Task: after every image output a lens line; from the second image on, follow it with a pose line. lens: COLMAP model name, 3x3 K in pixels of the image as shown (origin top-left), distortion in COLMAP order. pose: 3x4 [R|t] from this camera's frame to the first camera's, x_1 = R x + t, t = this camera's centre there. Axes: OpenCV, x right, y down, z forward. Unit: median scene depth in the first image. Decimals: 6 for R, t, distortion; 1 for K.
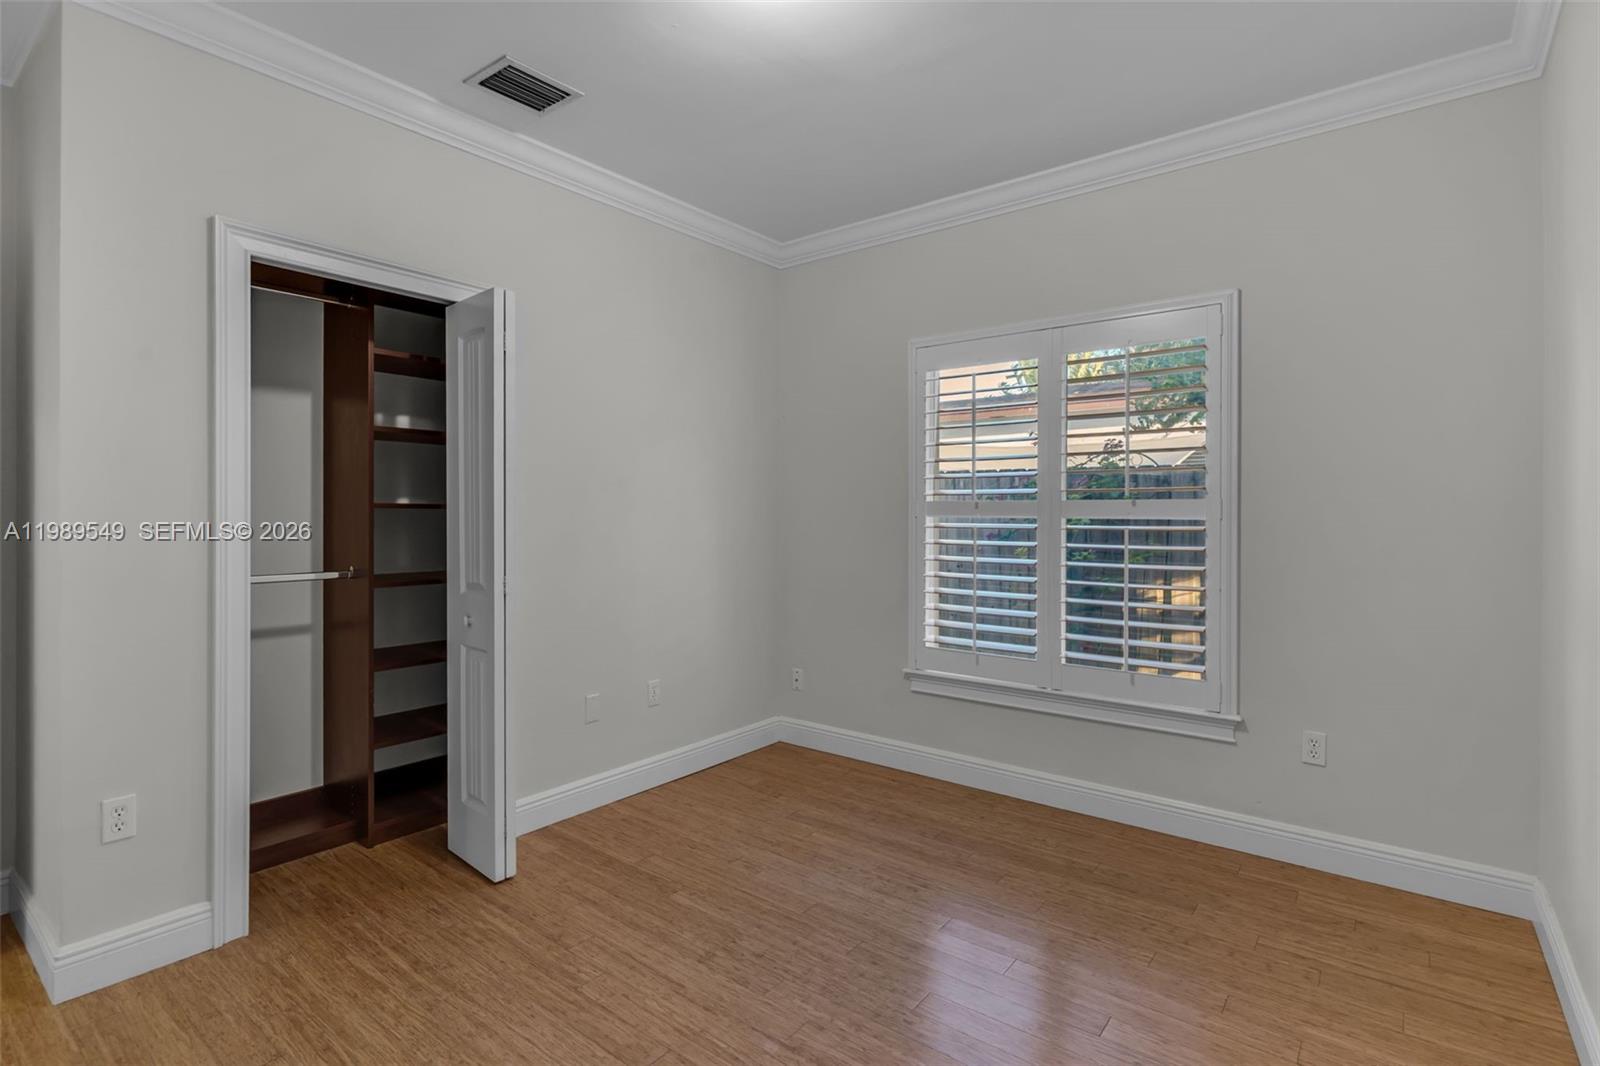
lens RADIAL K [[771.3, 0, 789.7], [0, 771.3, 518.8], [0, 0, 1]] dist [0.003664, 0.002044]
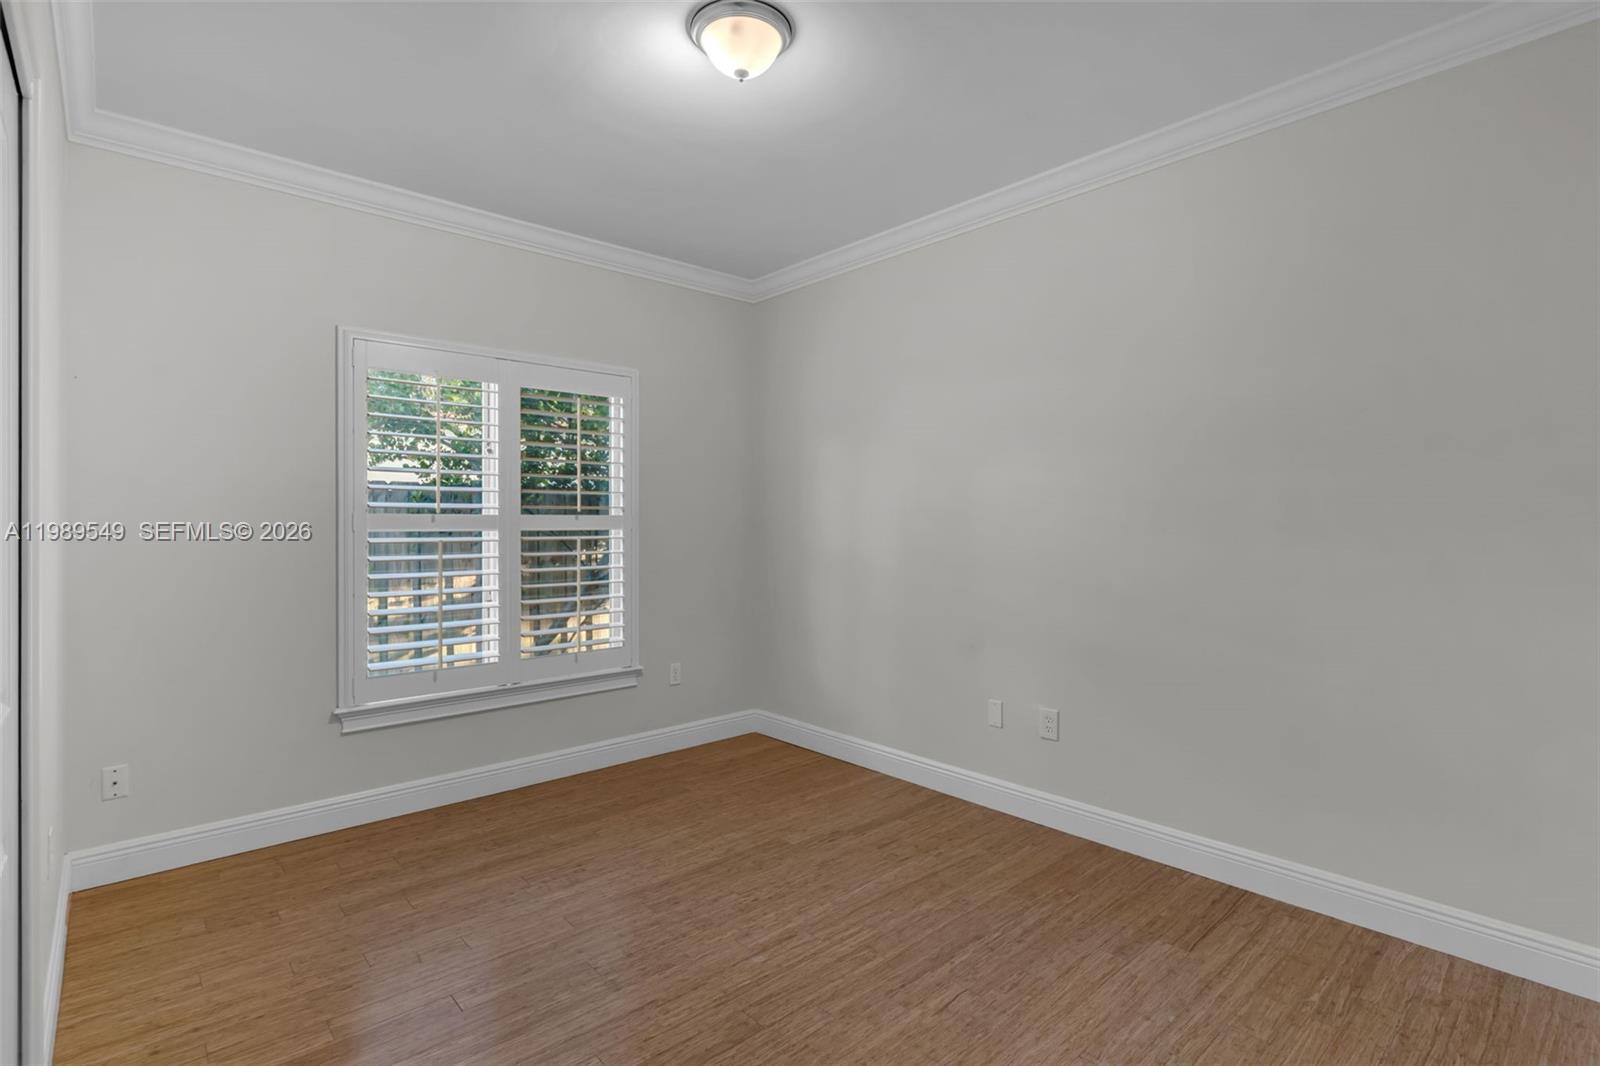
lens RADIAL K [[771.3, 0, 786.8], [0, 771.3, 529.8], [0, 0, 1]] dist [0.003664, 0.002044]
pose [[0.187743, -0.013773, 0.982122, -0.676706], [0.012535, 0.999854, 0.011626, -0.010679], [-0.982138, 0.010128, 0.187888, 0.395600]]
